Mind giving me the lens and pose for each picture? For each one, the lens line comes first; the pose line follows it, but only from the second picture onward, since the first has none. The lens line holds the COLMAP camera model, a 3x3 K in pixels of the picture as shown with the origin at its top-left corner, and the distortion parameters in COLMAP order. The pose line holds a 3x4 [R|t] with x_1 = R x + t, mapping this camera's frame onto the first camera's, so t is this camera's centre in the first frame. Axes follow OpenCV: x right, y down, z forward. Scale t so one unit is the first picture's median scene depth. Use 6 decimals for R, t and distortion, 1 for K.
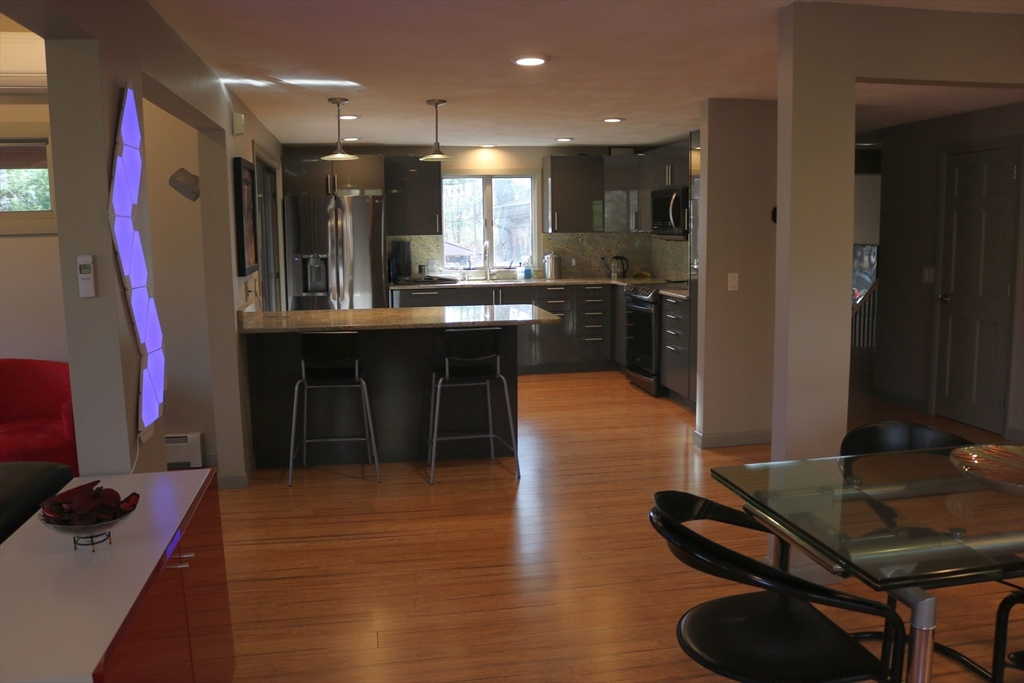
lens RADIAL K [[848.9, 0, 514.8], [0, 848.9, 339.0], [0, 0, 1]] dist [-0.154668, 0.115196]
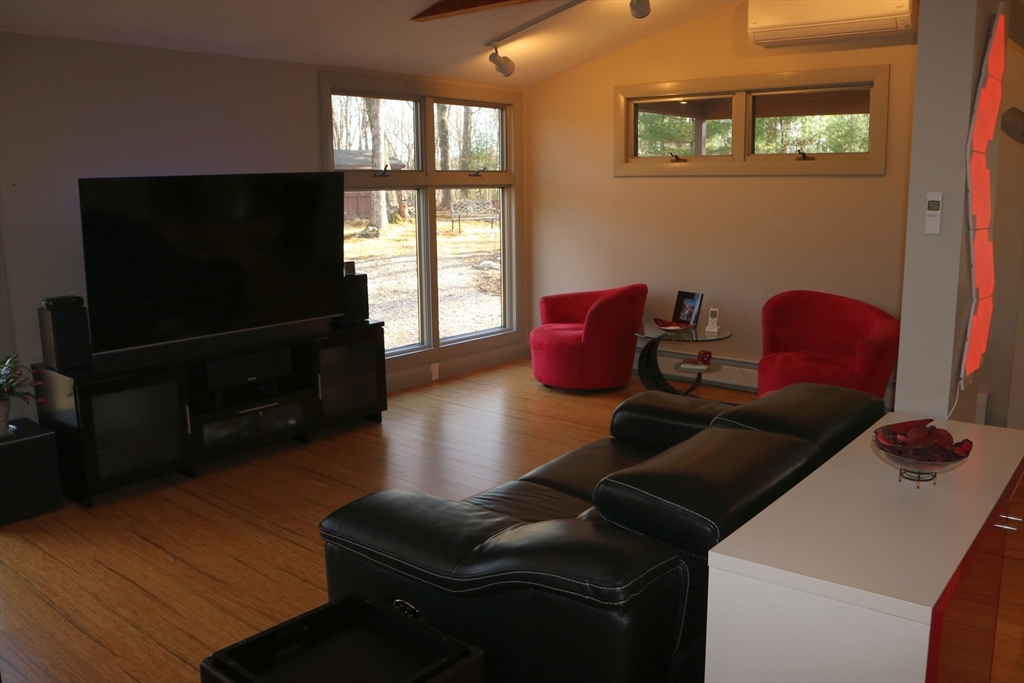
lens RADIAL K [[848.9, 0, 509.6], [0, 848.9, 343.4], [0, 0, 1]] dist [-0.154668, 0.115196]
pose [[0.632726, 0.151438, -0.759424, -0.094318], [-0.100209, 0.988458, 0.113619, 0.021581], [0.767865, 0.004211, 0.640598, -0.023203]]
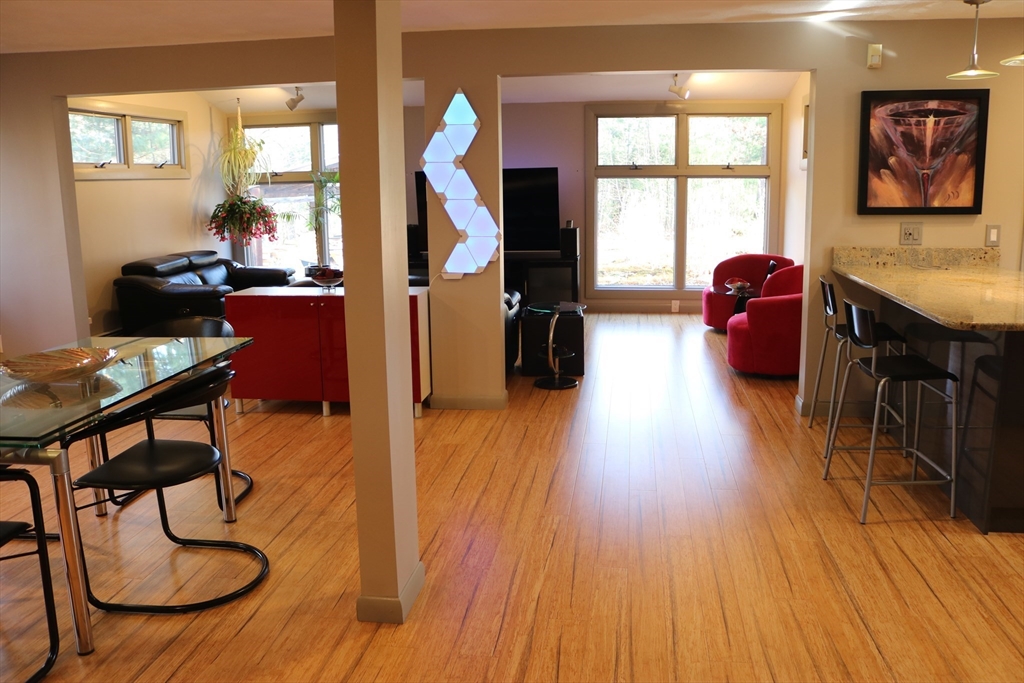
lens RADIAL K [[848.9, 0, 524.1], [0, 848.9, 340.6], [0, 0, 1]] dist [-0.154668, 0.115196]
pose [[-0.306226, 0.198123, -0.931114, 1.865727], [-0.110196, 0.964150, 0.241394, -0.316530], [0.945559, 0.176527, -0.273416, 2.370032]]
